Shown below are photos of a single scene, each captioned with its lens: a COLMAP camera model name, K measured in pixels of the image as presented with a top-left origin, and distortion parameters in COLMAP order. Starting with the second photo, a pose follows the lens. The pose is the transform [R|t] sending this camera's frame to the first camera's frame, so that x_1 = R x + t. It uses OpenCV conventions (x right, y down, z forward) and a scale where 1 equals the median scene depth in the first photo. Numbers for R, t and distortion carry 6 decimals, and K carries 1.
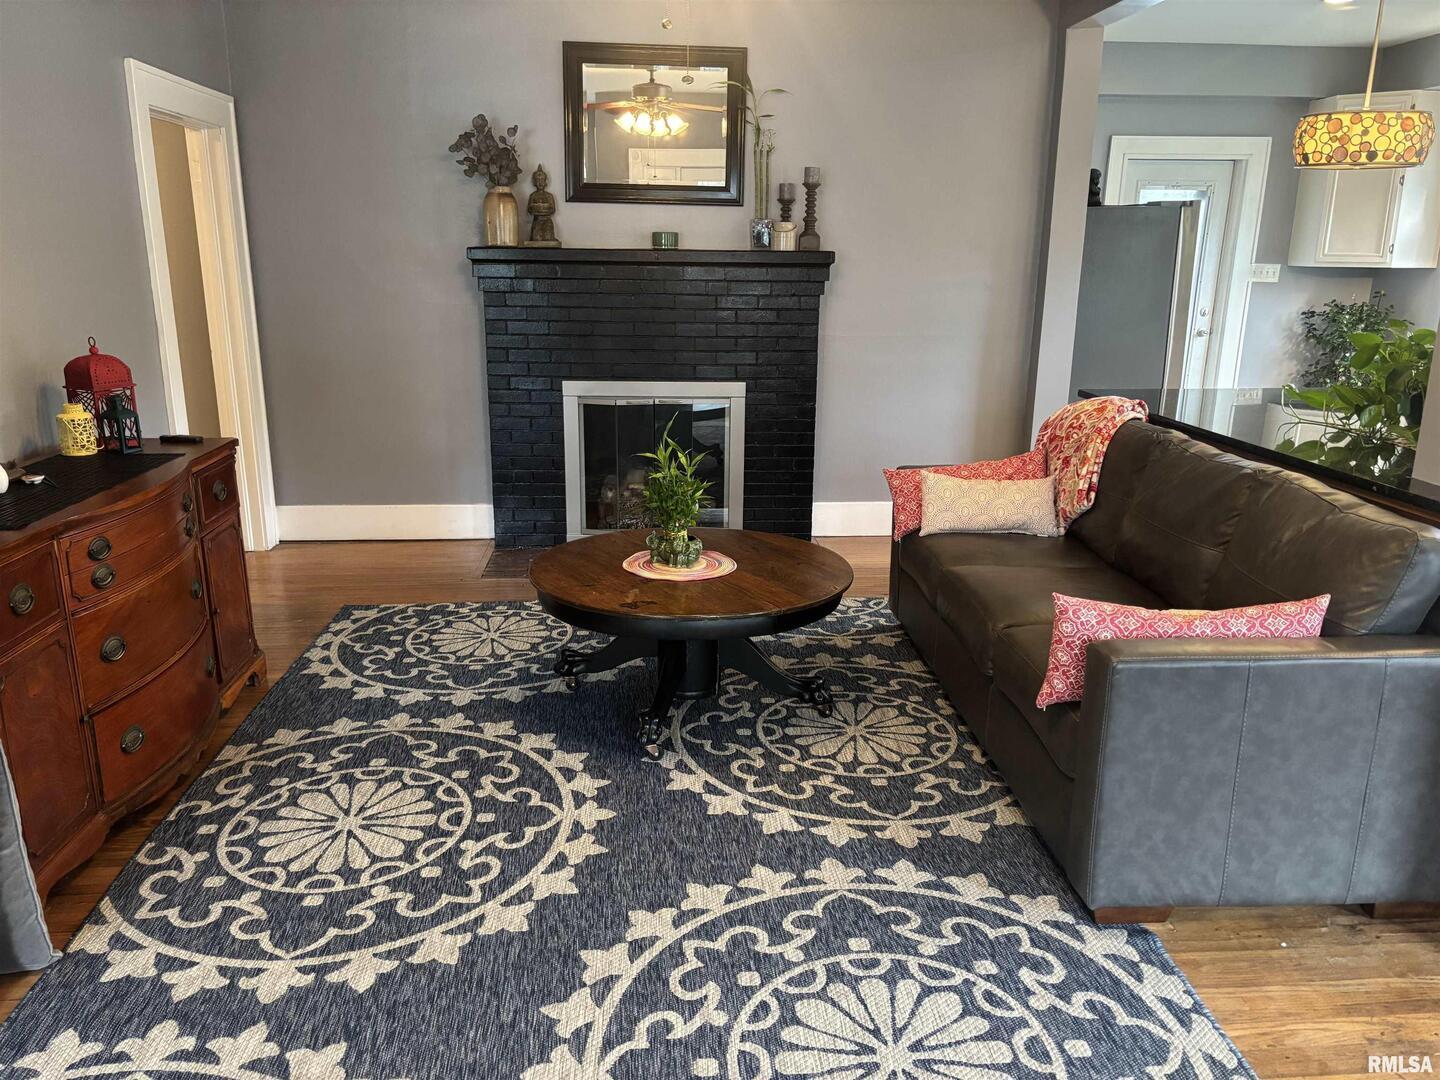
lens RADIAL K [[1096.5, 0, 720.0], [0, 1096.5, 540.0], [0, 0, 1]] dist [0.025603, -0.001953]
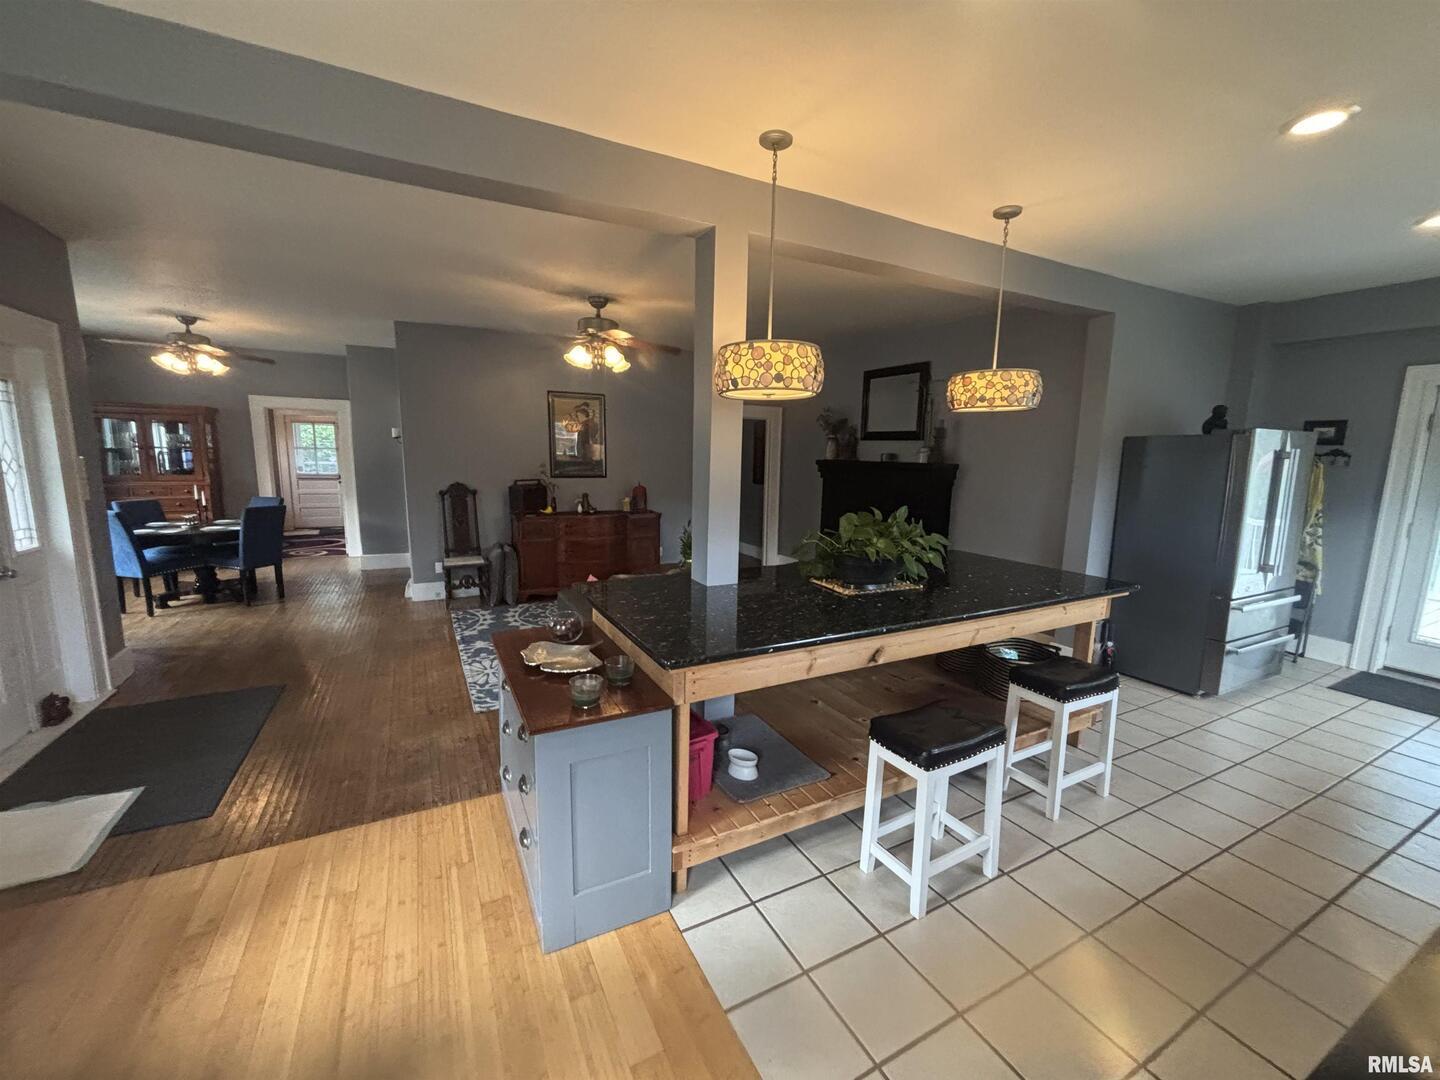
lens RADIAL K [[582.1, 0, 720.0], [0, 582.1, 540.0], [0, 0, 1]] dist [-0.001956, -0.000196]
pose [[0.381349, 0.134903, -0.914535, 0.852061], [-0.250690, 0.967315, 0.038154, -0.087095], [0.889791, 0.214715, 0.402704, 0.318794]]
